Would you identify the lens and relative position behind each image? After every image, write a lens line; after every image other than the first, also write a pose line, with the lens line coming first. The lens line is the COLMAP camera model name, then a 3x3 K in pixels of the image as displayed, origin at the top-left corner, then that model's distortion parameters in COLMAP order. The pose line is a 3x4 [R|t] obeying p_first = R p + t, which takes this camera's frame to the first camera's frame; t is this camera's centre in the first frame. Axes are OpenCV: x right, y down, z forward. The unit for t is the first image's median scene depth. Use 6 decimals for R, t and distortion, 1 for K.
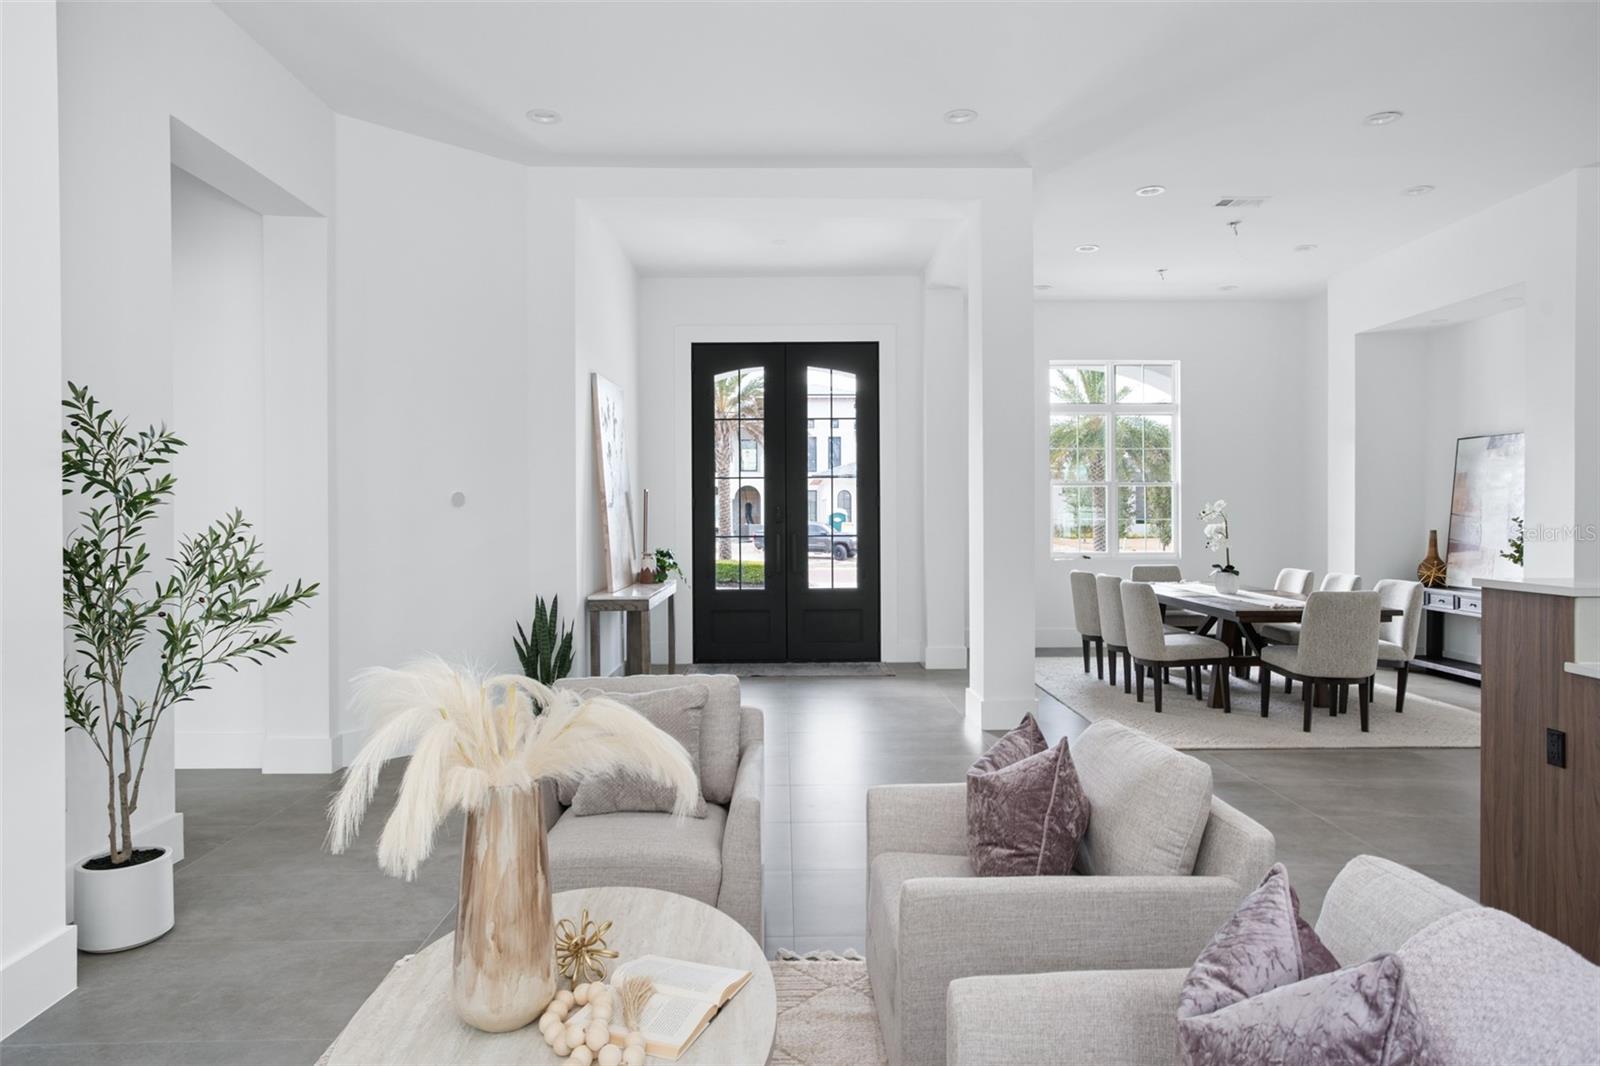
lens RADIAL K [[996.7, 0, 797.4], [0, 996.7, 521.2], [0, 0, 1]] dist [0.011131, 0.003239]
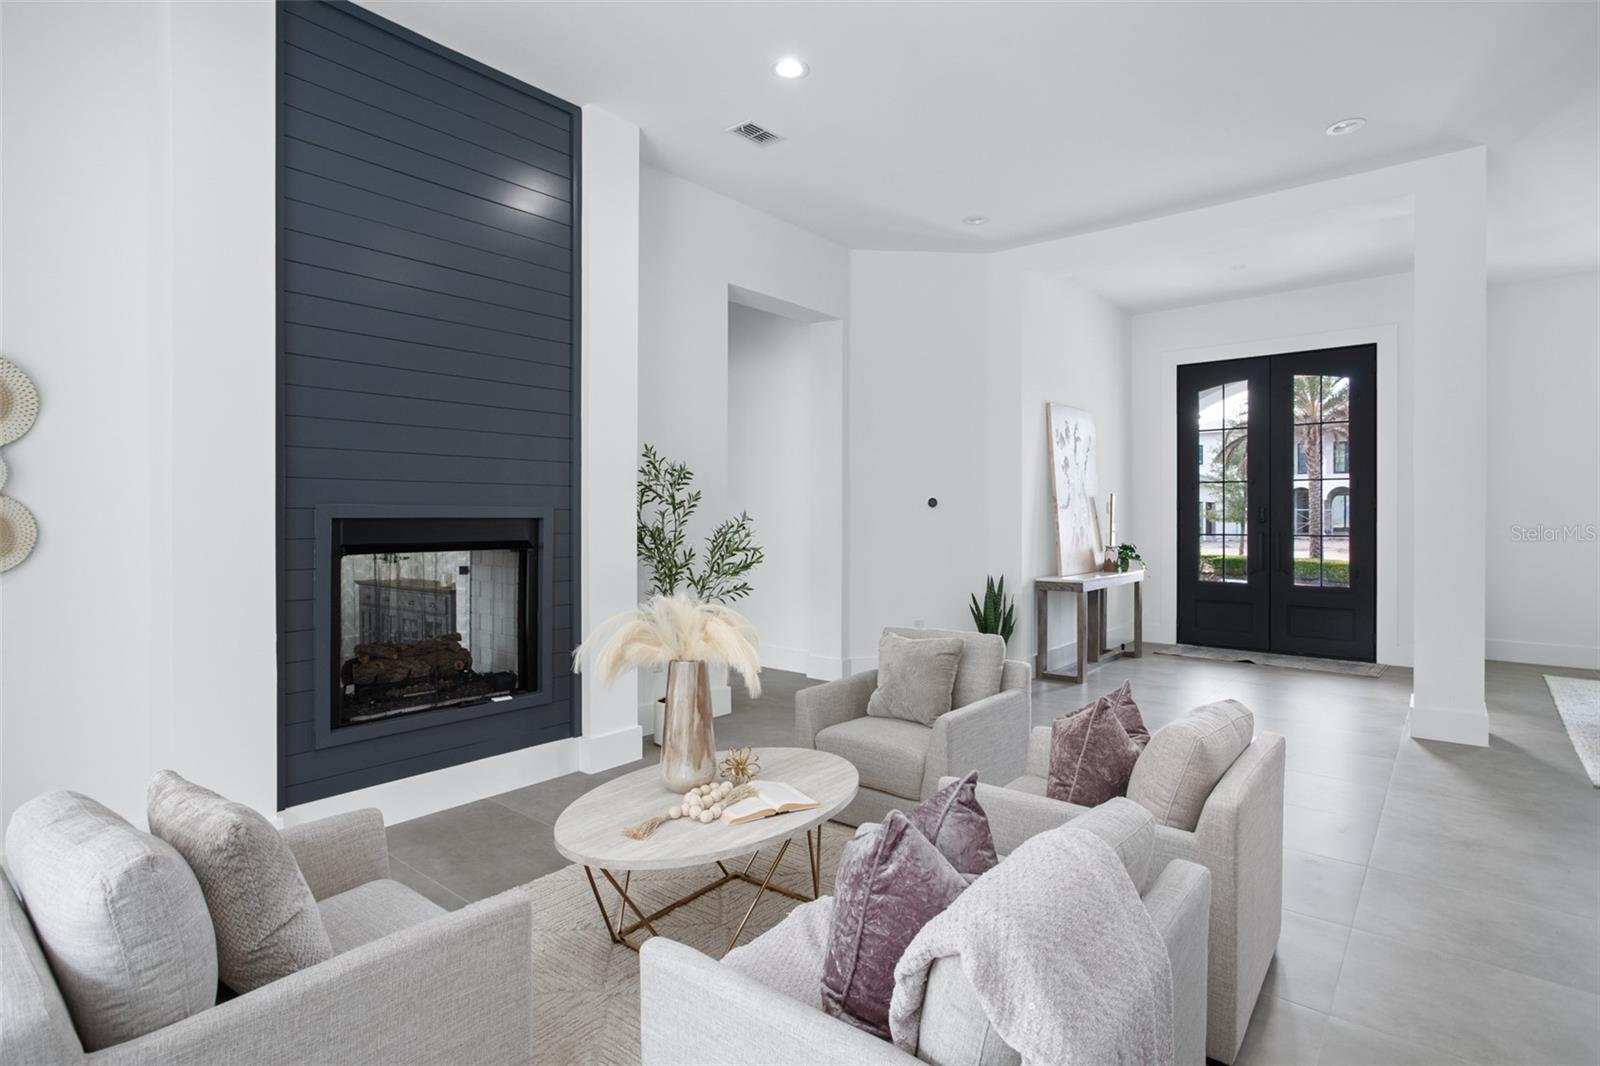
lens RADIAL K [[819.1, 0, 796.9], [0, 819.1, 528.9], [0, 0, 1]] dist [-0.000096, 0.001217]
pose [[0.762361, 0.015790, -0.646959, 0.247963], [-0.008611, 0.999861, 0.014256, -0.000579], [0.647095, -0.005298, 0.762391, -0.002998]]
